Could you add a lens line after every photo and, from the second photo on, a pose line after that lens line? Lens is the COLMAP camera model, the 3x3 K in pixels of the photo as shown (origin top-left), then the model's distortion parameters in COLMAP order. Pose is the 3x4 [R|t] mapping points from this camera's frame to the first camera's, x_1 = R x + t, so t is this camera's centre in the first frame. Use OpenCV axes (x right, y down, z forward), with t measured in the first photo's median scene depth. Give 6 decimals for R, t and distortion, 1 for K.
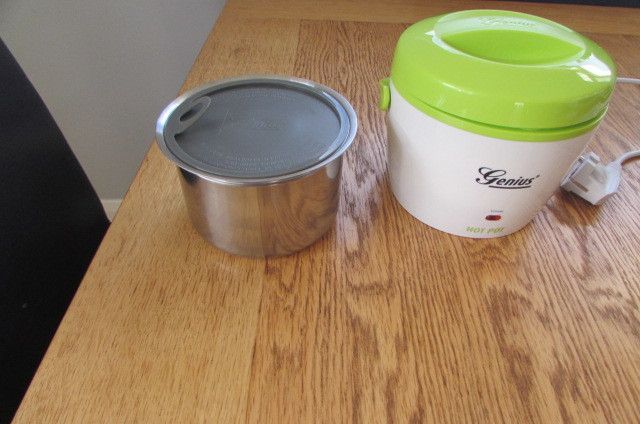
lens RADIAL K [[443.6, 0, 326.1], [0, 443.6, 213.8], [0, 0, 1]] dist [-0.031358, 0.001394]
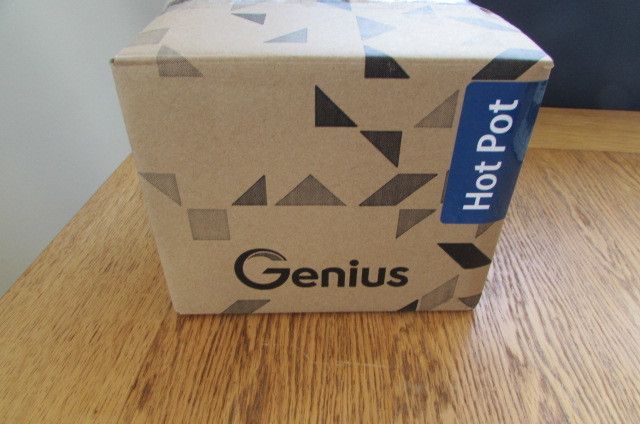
lens RADIAL K [[443.6, 0, 326.1], [0, 443.6, 213.8], [0, 0, 1]] dist [-0.031358, 0.001394]
pose [[0.998113, 0.008214, -0.060851, 0.267261], [-0.016406, 0.990658, -0.135382, -0.419916], [0.059170, 0.136125, 0.988923, 0.519219]]
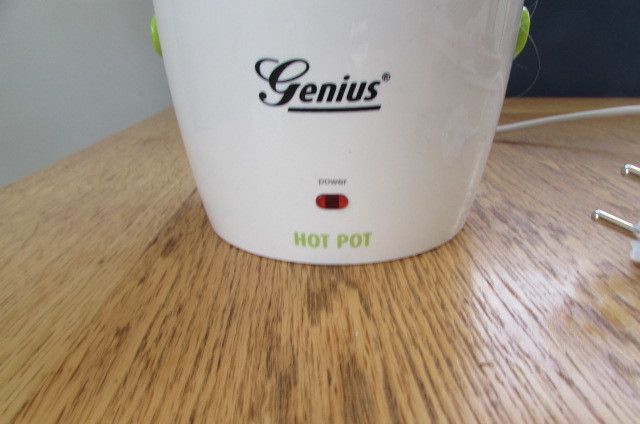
lens RADIAL K [[443.6, 0, 326.1], [0, 443.6, 213.8], [0, 0, 1]] dist [-0.031358, 0.001394]
pose [[0.998814, -0.048555, 0.003530, 0.104987], [0.046415, 0.927909, -0.369906, -0.014387], [0.014685, 0.369632, 0.929062, 0.767007]]
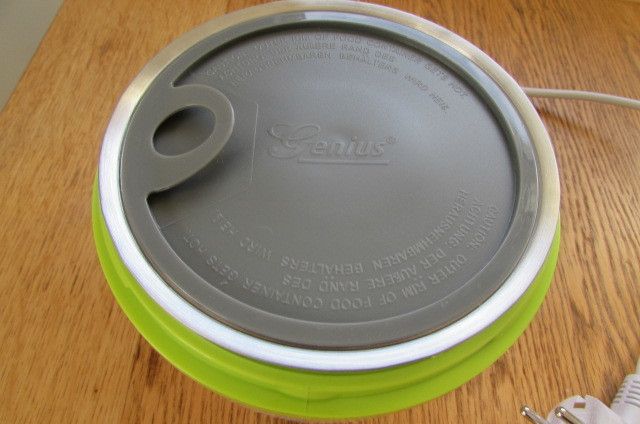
lens RADIAL K [[443.6, 0, 326.1], [0, 443.6, 213.8], [0, 0, 1]] dist [-0.031358, 0.001394]
pose [[0.998740, 0.049702, 0.006873, 0.141305], [-0.049553, 0.955577, 0.290545, -0.622573], [0.007873, -0.290520, 0.956837, 0.762319]]
